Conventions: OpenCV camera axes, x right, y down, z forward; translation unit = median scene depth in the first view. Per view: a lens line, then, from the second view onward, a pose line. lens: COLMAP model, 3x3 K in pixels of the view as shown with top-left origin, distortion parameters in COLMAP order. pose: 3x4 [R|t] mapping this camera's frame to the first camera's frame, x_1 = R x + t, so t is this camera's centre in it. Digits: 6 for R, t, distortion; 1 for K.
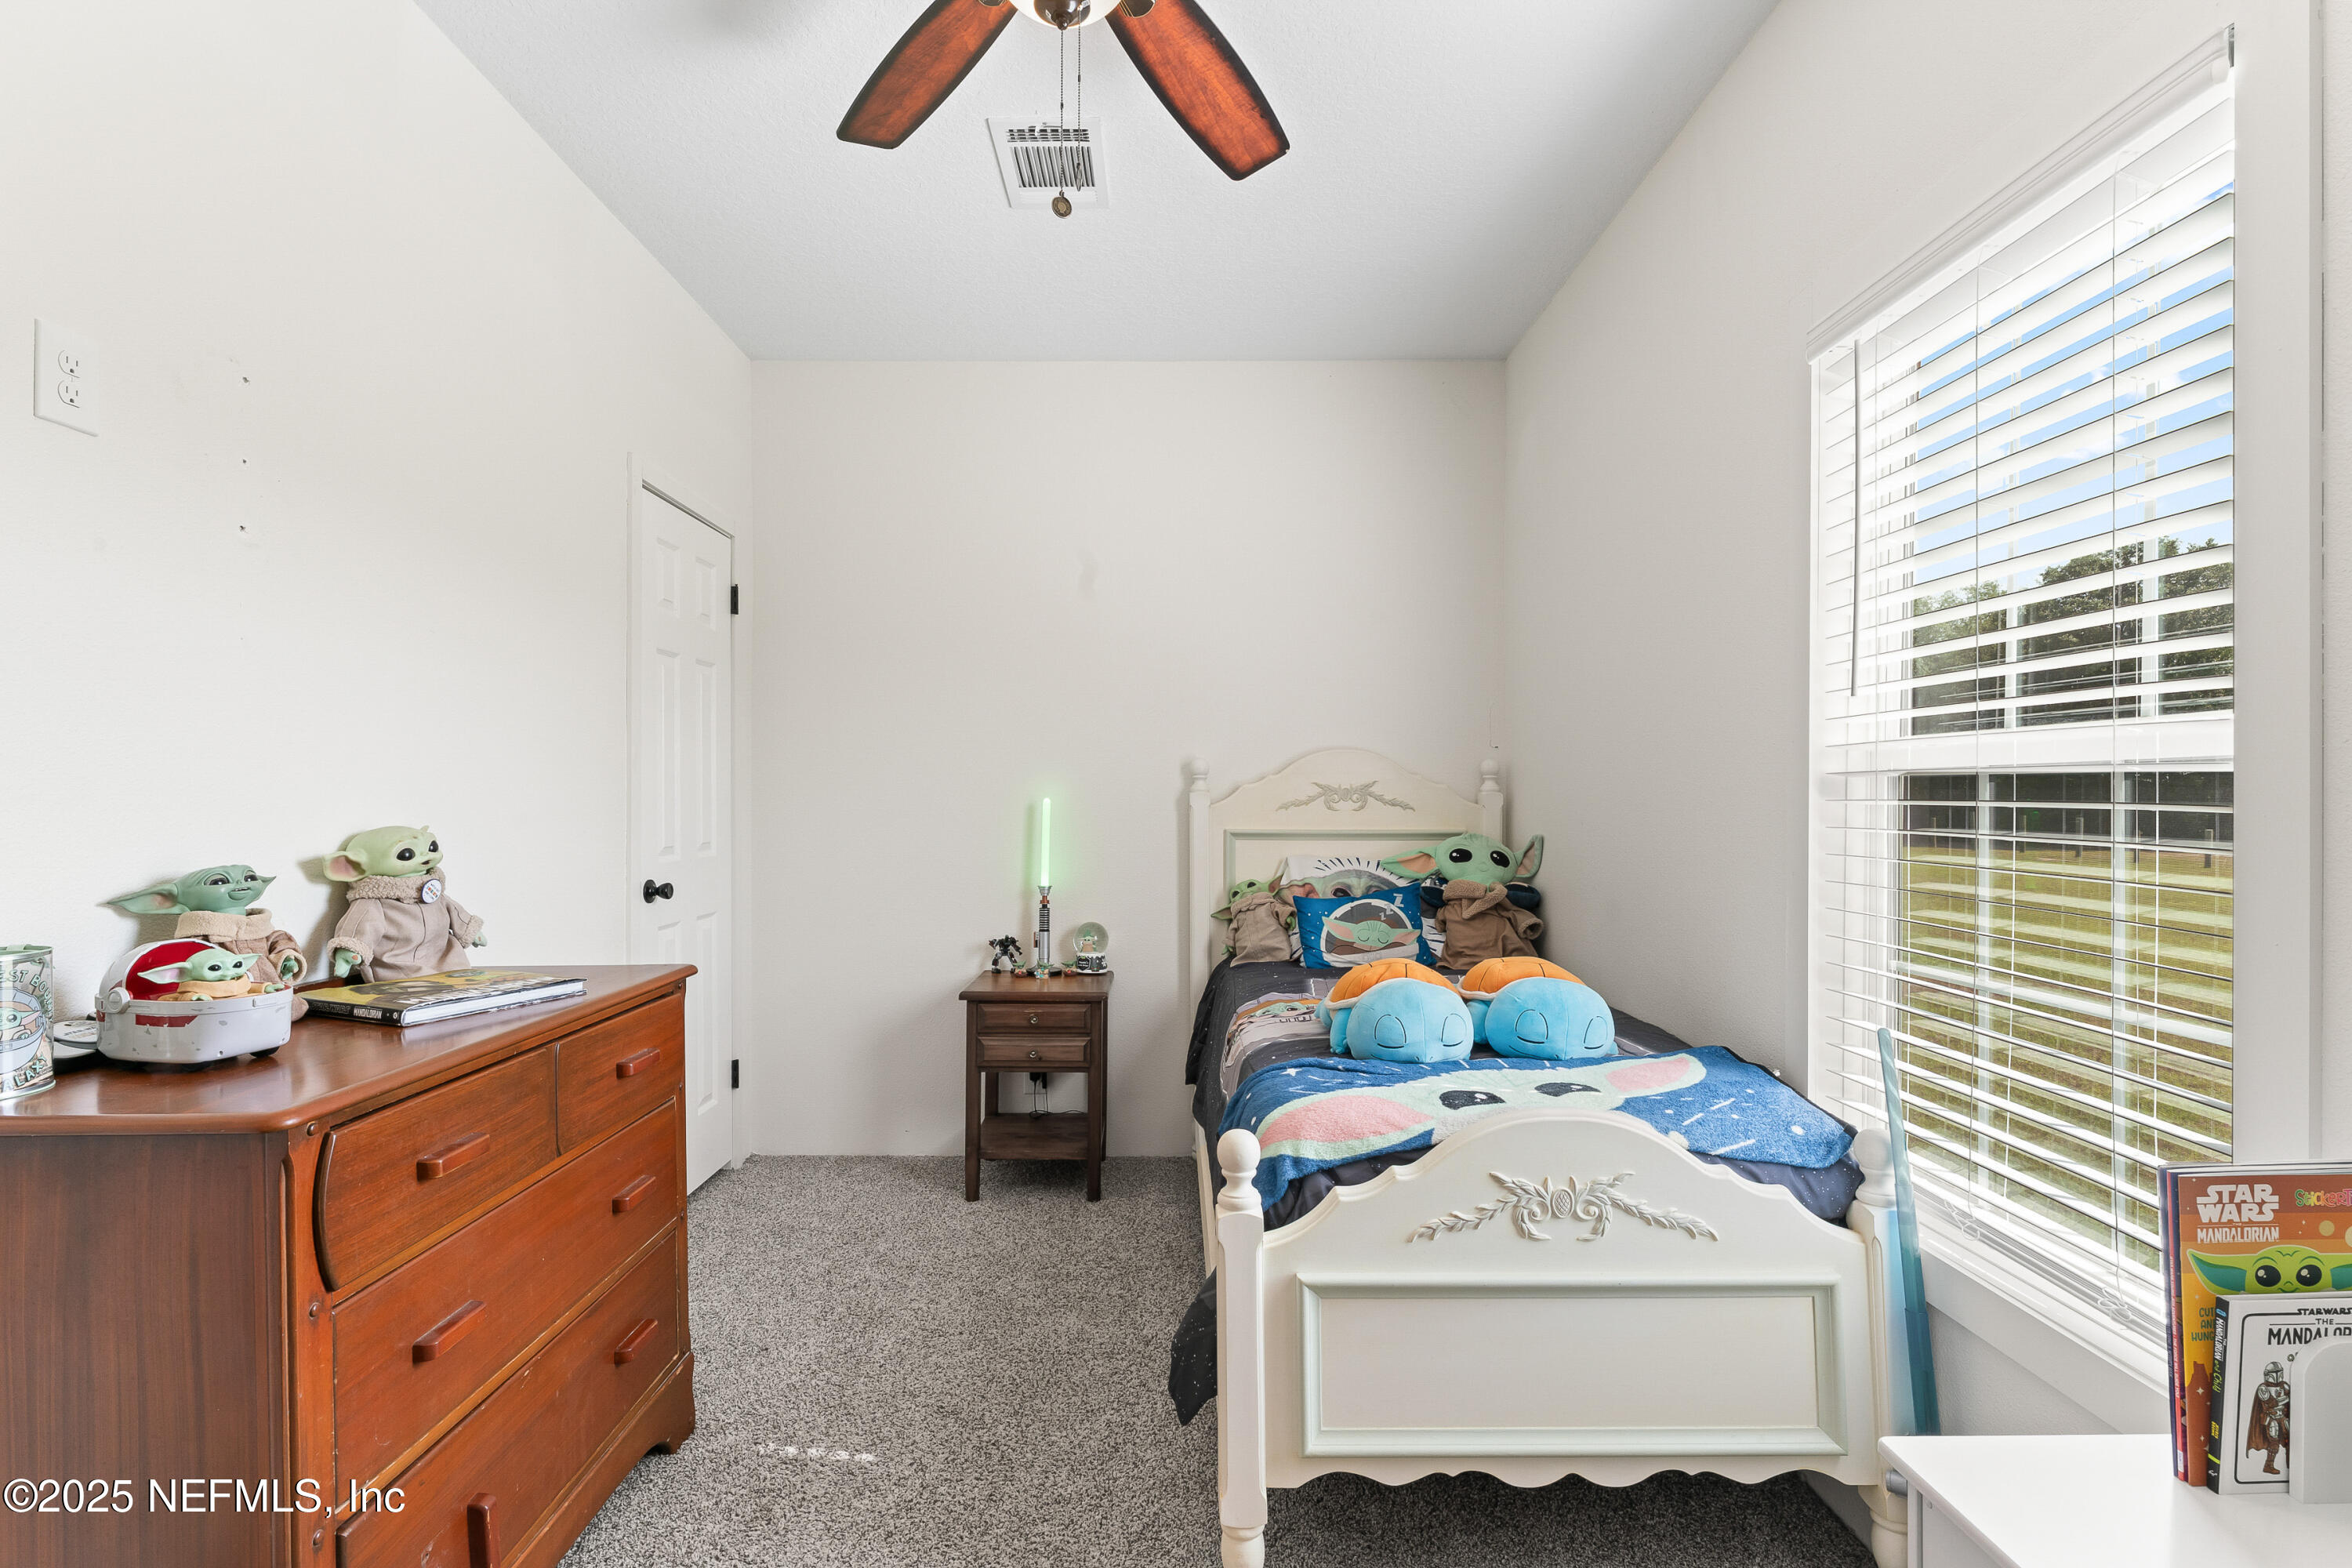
lens RADIAL K [[1083.0, 0, 1172.2], [0, 1083.0, 784.1], [0, 0, 1]] dist [-0.002056, -0.000961]
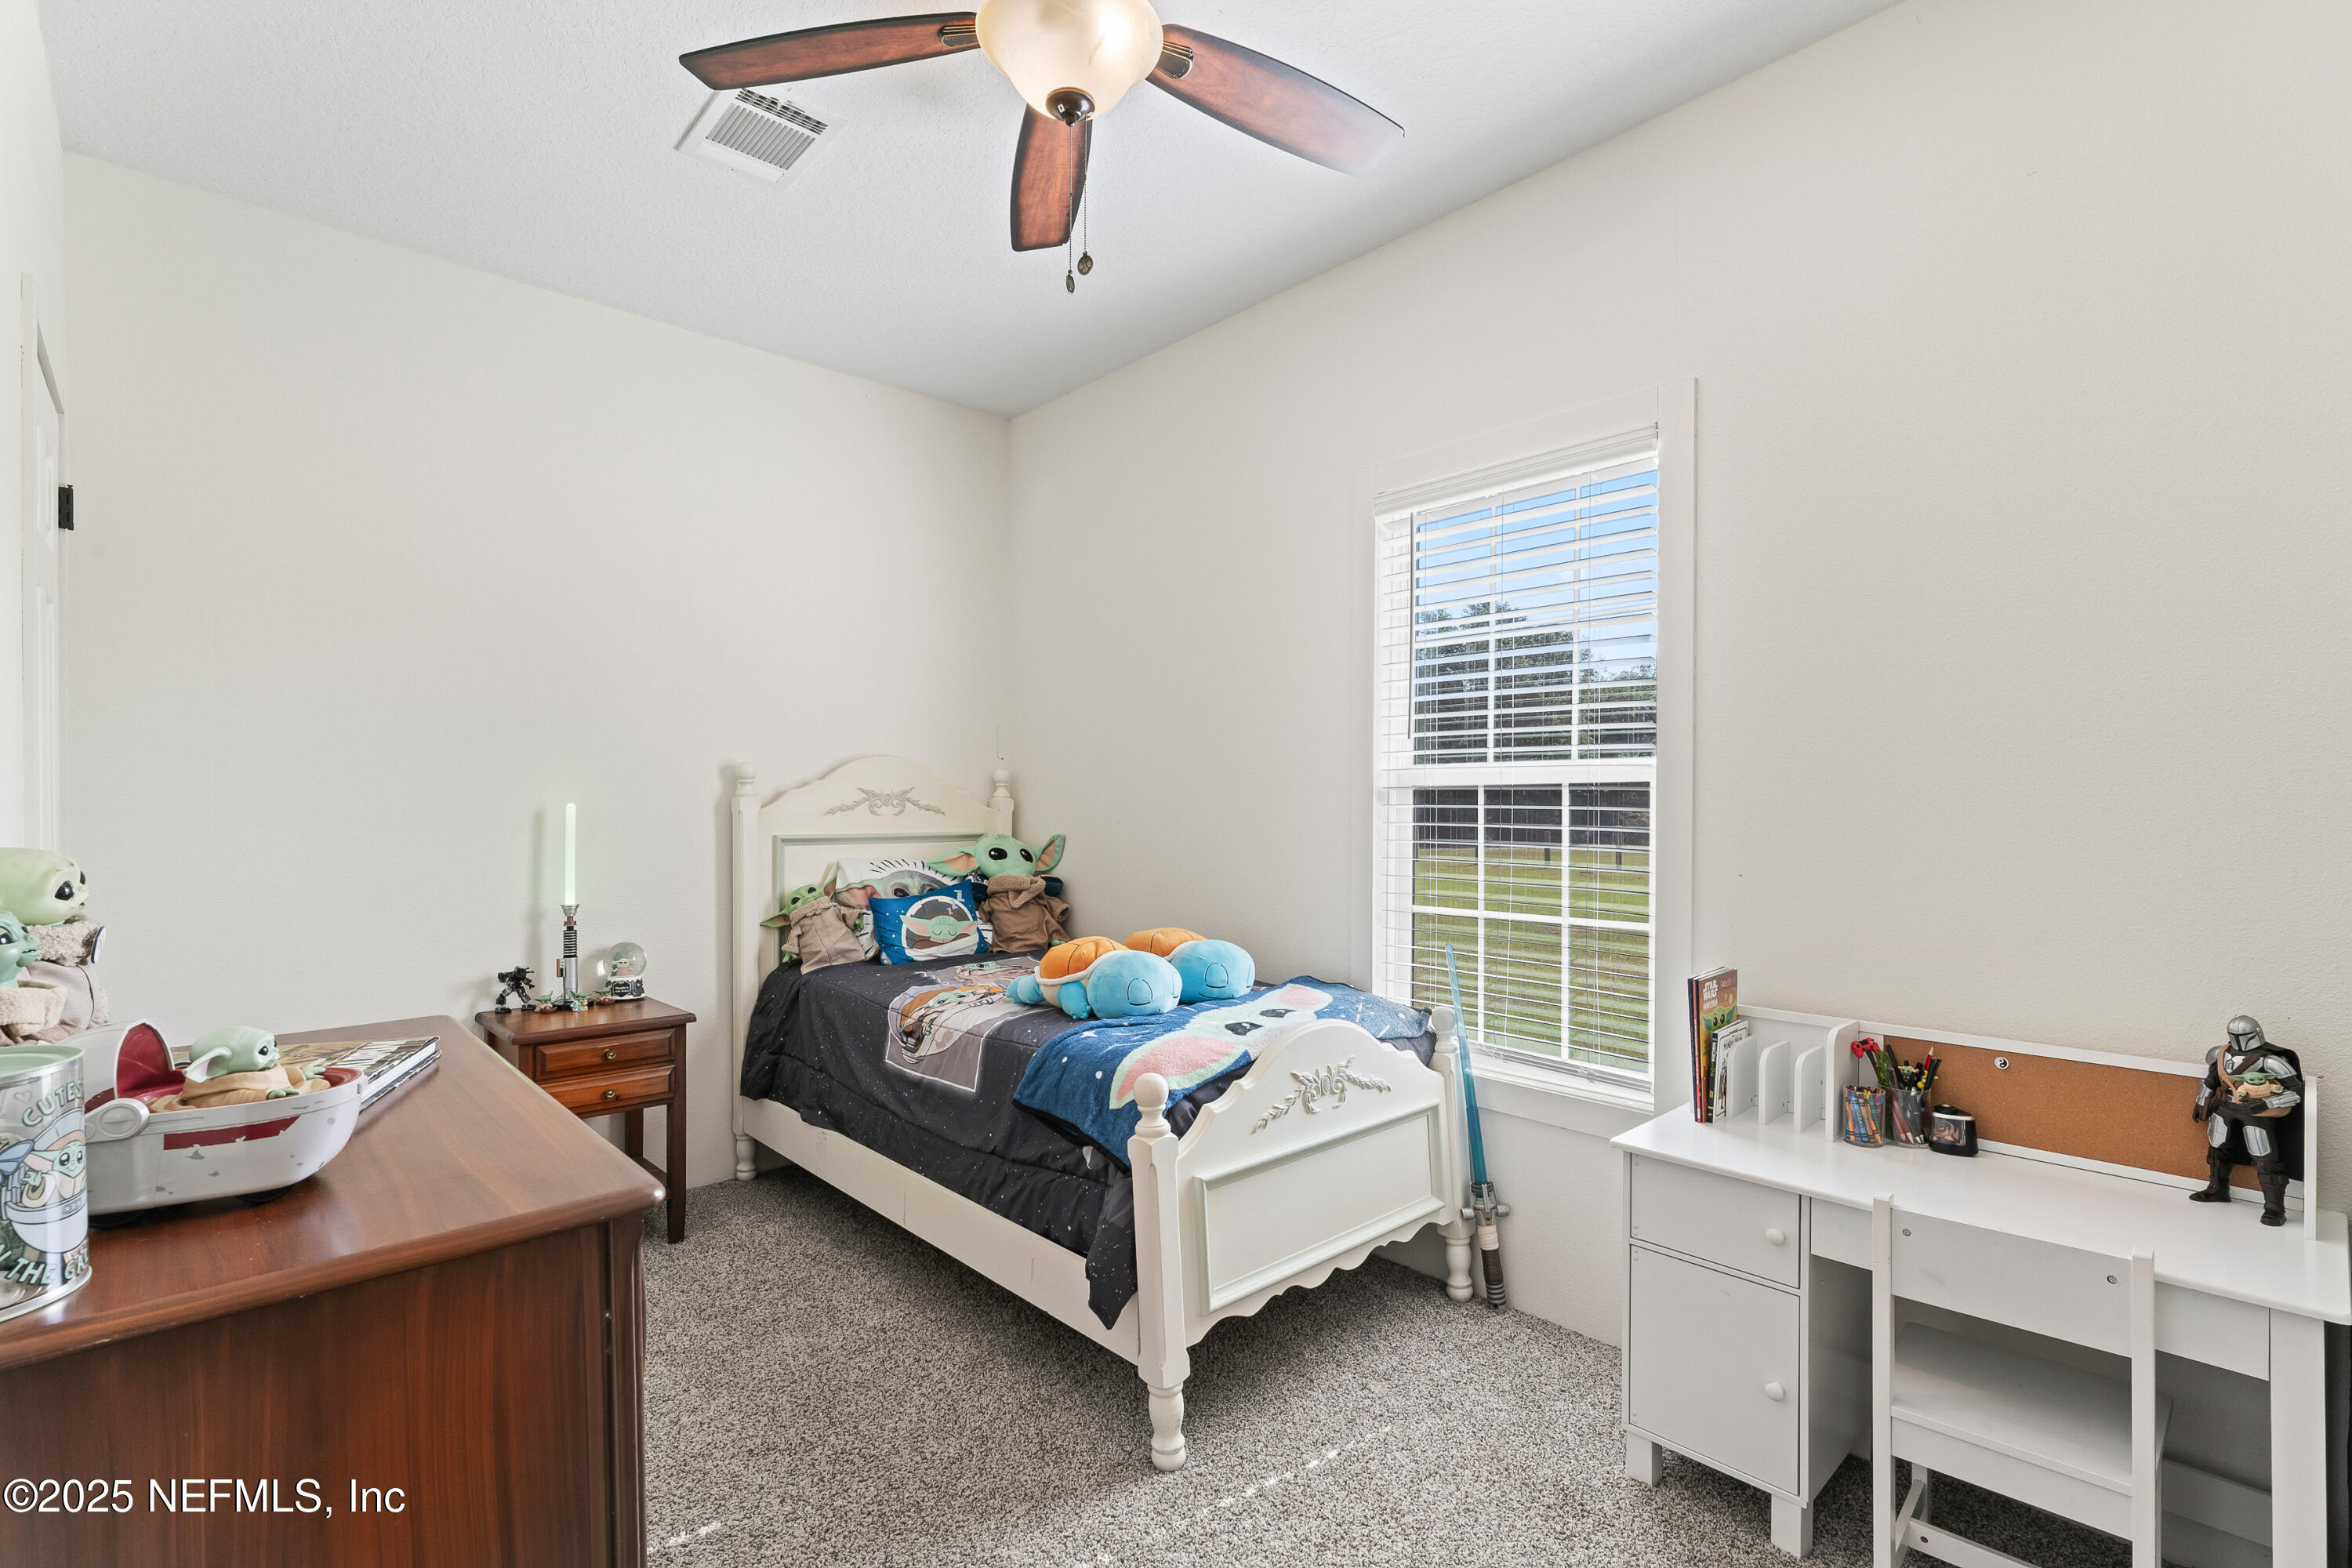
lens RADIAL K [[1083.0, 0, 1175.5], [0, 1083.0, 797.0], [0, 0, 1]] dist [-0.002056, -0.000961]
pose [[0.732317, 0.003878, 0.680953, -0.386186], [-0.008790, 0.999954, 0.003758, 0.000424], [-0.680908, -0.008737, 0.732317, 0.042570]]
